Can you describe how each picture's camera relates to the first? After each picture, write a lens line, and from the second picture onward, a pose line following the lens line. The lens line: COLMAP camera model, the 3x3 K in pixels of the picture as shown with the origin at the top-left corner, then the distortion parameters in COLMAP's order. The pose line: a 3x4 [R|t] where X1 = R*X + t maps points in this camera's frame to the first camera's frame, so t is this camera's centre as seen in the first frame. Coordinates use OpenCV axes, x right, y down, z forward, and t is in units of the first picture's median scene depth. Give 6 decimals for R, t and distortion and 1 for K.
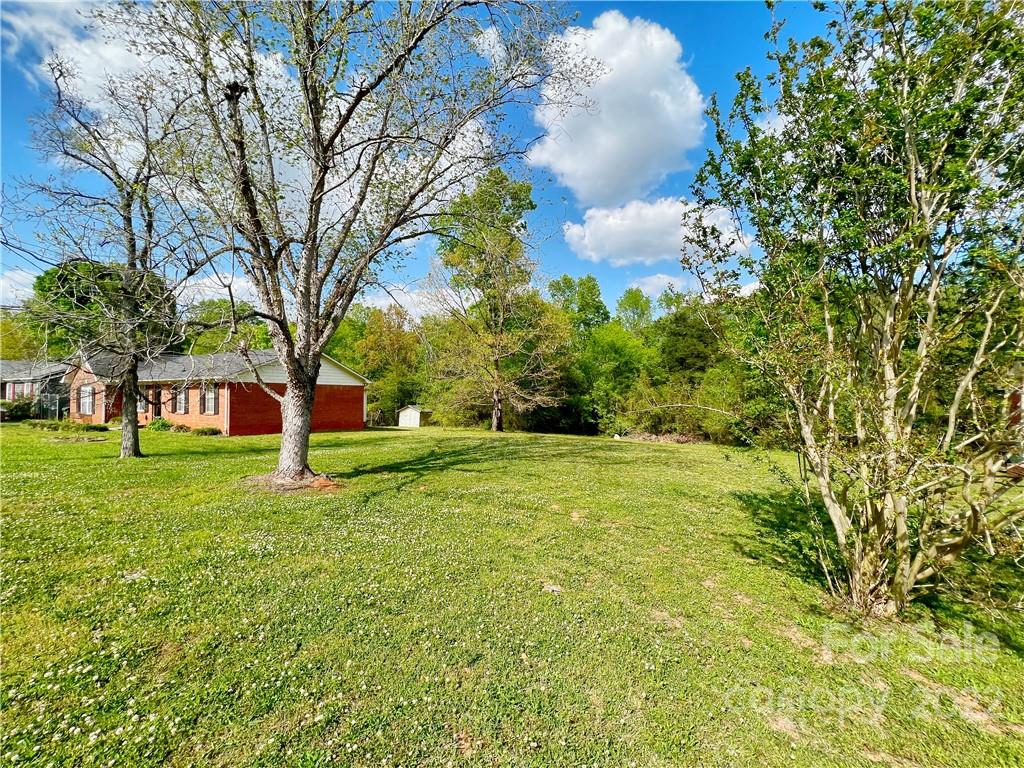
lens RADIAL K [[412.2, 0, 510.0], [0, 412.2, 389.4], [0, 0, 1]] dist [-0.002135, 0.000113]
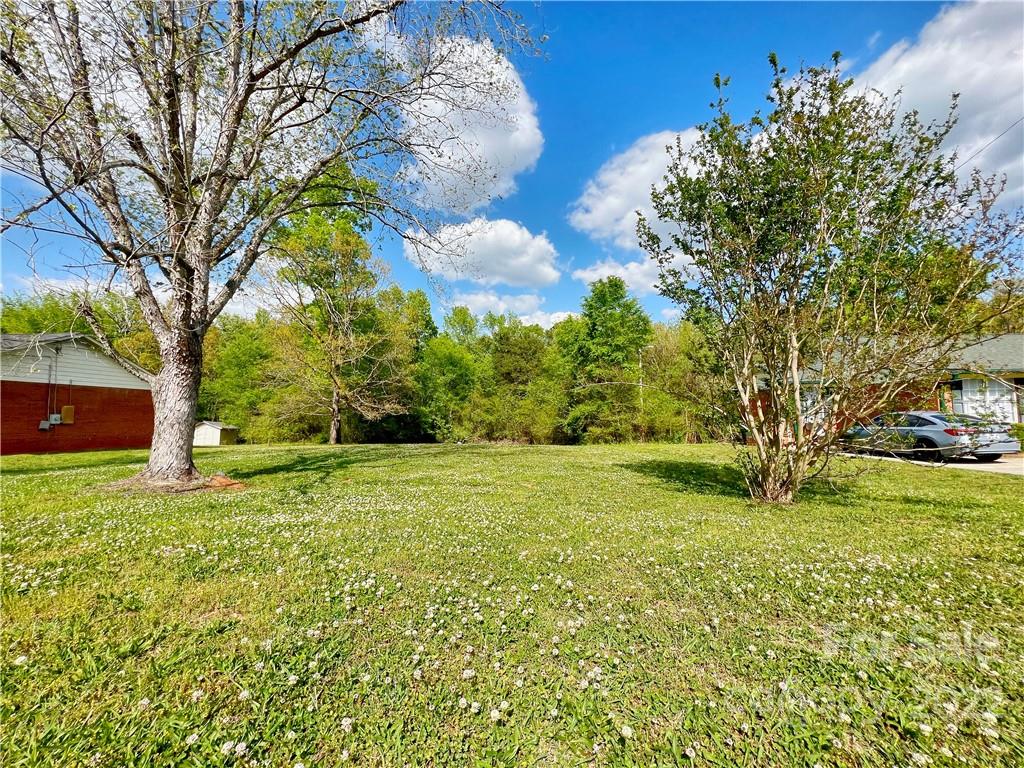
lens RADIAL K [[412.2, 0, 513.5], [0, 412.2, 388.9], [0, 0, 1]] dist [-0.002135, 0.000113]
pose [[0.896911, 0.009925, 0.442101, -0.085652], [0.010446, 0.998994, -0.043621, 0.024500], [-0.442089, 0.043742, 0.895904, 0.009072]]
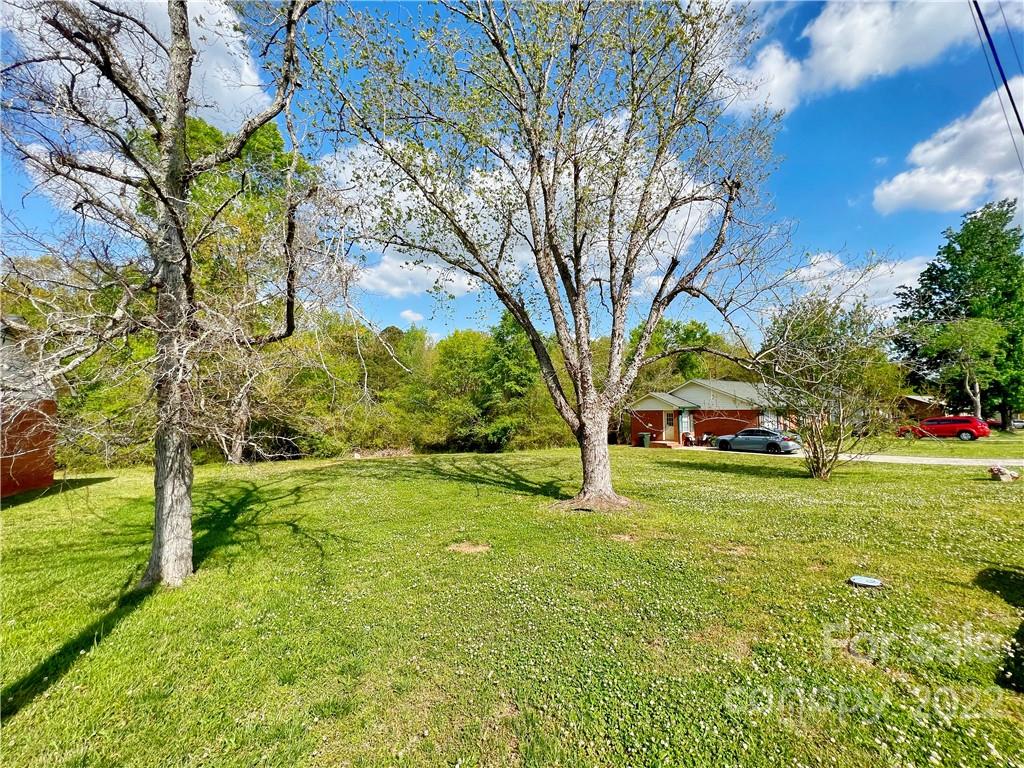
lens RADIAL K [[412.2, 0, 521.2], [0, 412.2, 383.3], [0, 0, 1]] dist [-0.002135, 0.000113]
pose [[0.488306, 0.056352, 0.870851, -0.446659], [-0.007662, 0.998151, -0.060294, 0.000194], [-0.872639, 0.022770, 0.487835, 0.206727]]
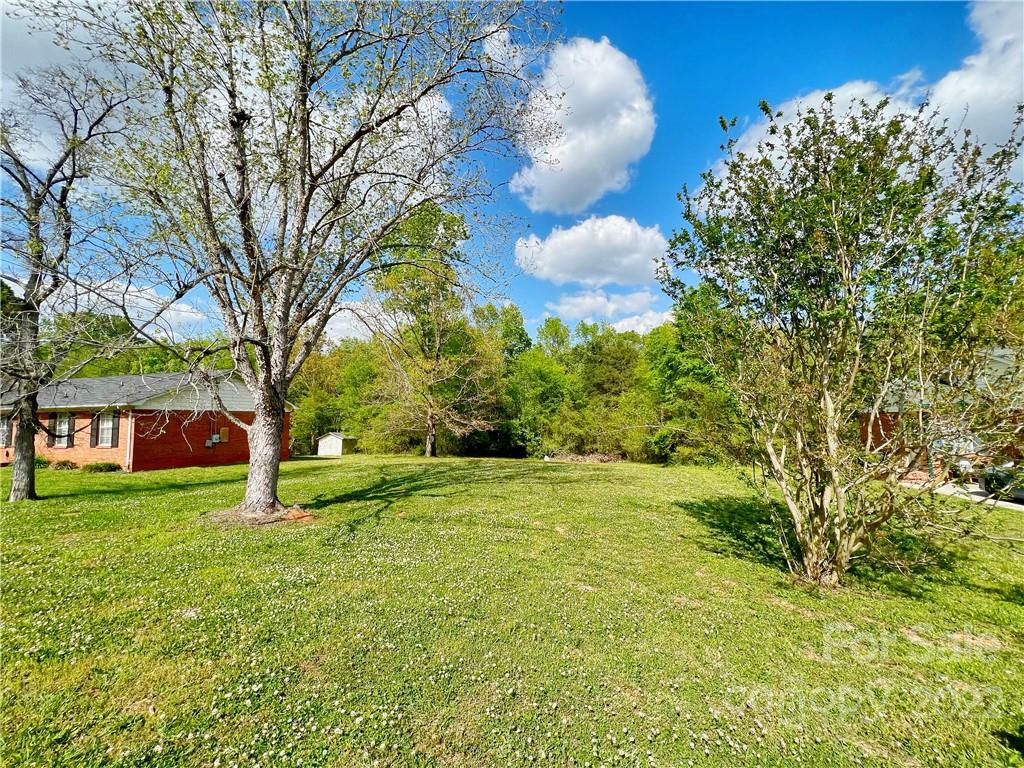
lens RADIAL K [[412.2, 0, 510.3], [0, 412.2, 389.8], [0, 0, 1]] dist [-0.002135, 0.000113]
pose [[0.979485, 0.000078, 0.201519, -0.045643], [0.011581, 0.998326, -0.056674, -0.000623], [-0.201186, 0.057845, 0.977844, -0.014599]]
